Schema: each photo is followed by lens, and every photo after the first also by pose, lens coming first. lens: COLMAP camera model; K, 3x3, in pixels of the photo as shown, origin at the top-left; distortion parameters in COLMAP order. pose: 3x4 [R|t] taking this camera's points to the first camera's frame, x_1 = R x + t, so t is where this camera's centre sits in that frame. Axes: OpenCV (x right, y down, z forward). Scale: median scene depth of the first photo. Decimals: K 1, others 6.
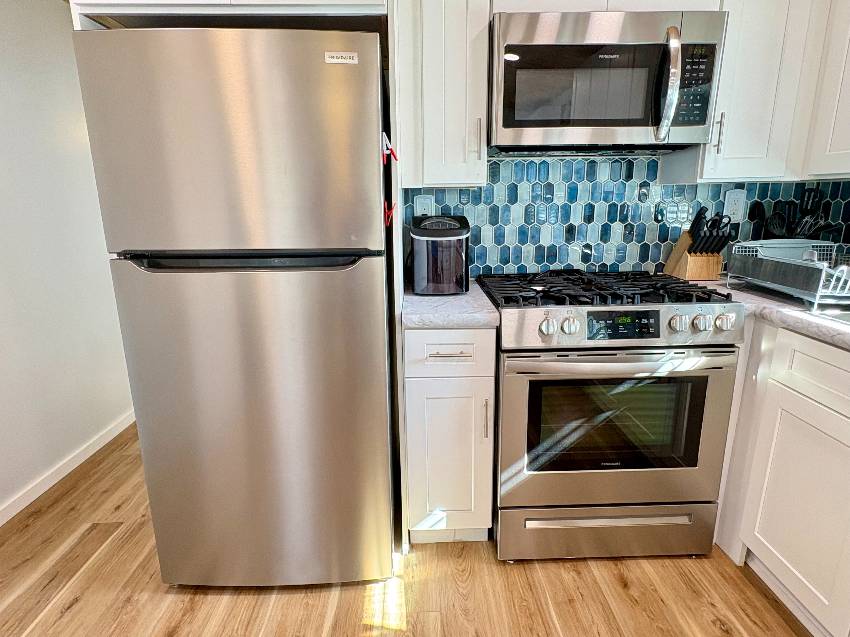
lens RADIAL K [[470.5, 0, 425.0], [0, 470.5, 318.5], [0, 0, 1]] dist [0.000701, -0.000231]
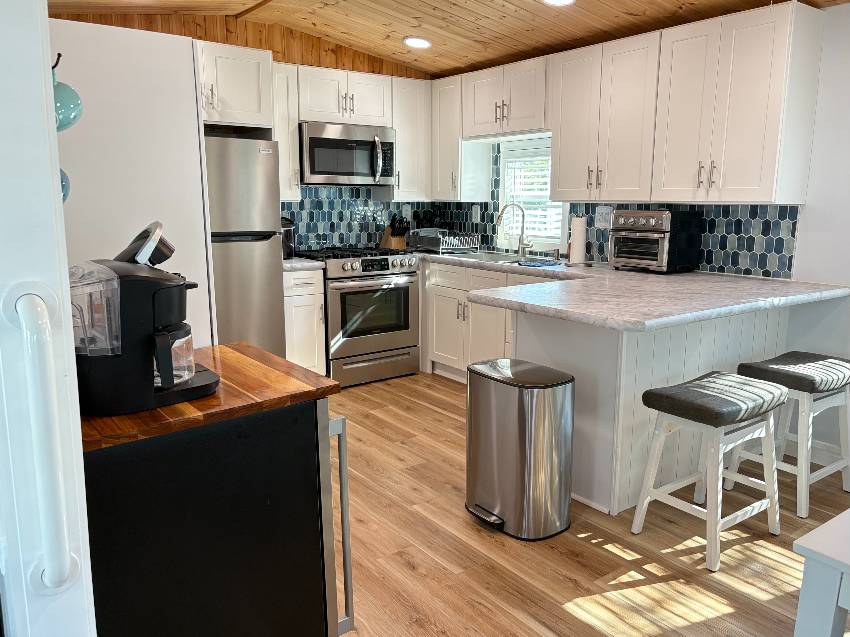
lens RADIAL K [[655.4, 0, 425.0], [0, 655.4, 318.5], [0, 0, 1]] dist [0.095387, -0.004823]
pose [[0.813963, -0.089276, 0.574015, -1.137181], [0.126756, 0.991606, -0.025519, 0.354246], [-0.566919, 0.093531, 0.818447, -1.584392]]
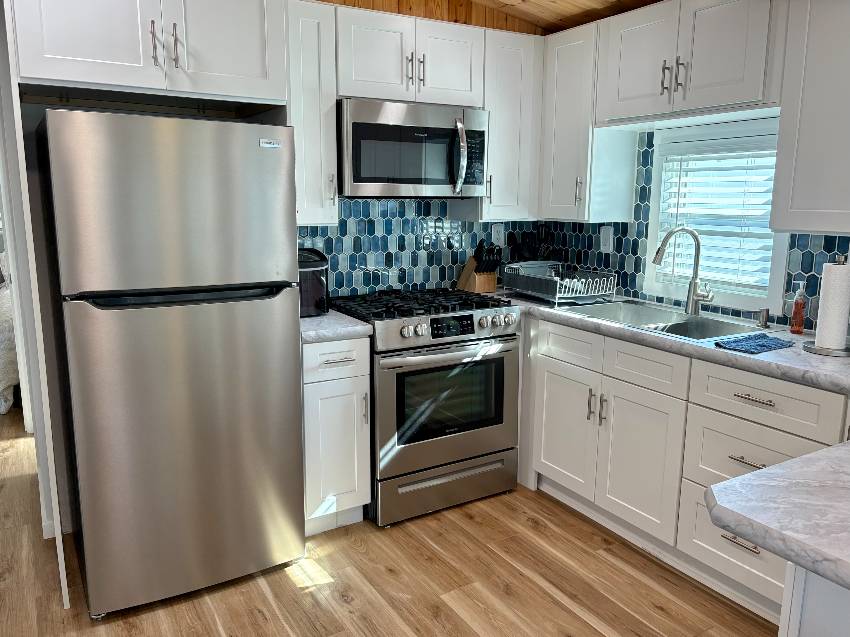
lens RADIAL K [[655.4, 0, 425.0], [0, 655.4, 318.5], [0, 0, 1]] dist [0.095387, -0.004823]
pose [[0.867999, -0.071596, 0.491378, -0.577587], [0.102812, 0.994021, -0.036780, 0.050674], [-0.485807, 0.082444, 0.870169, -0.634937]]
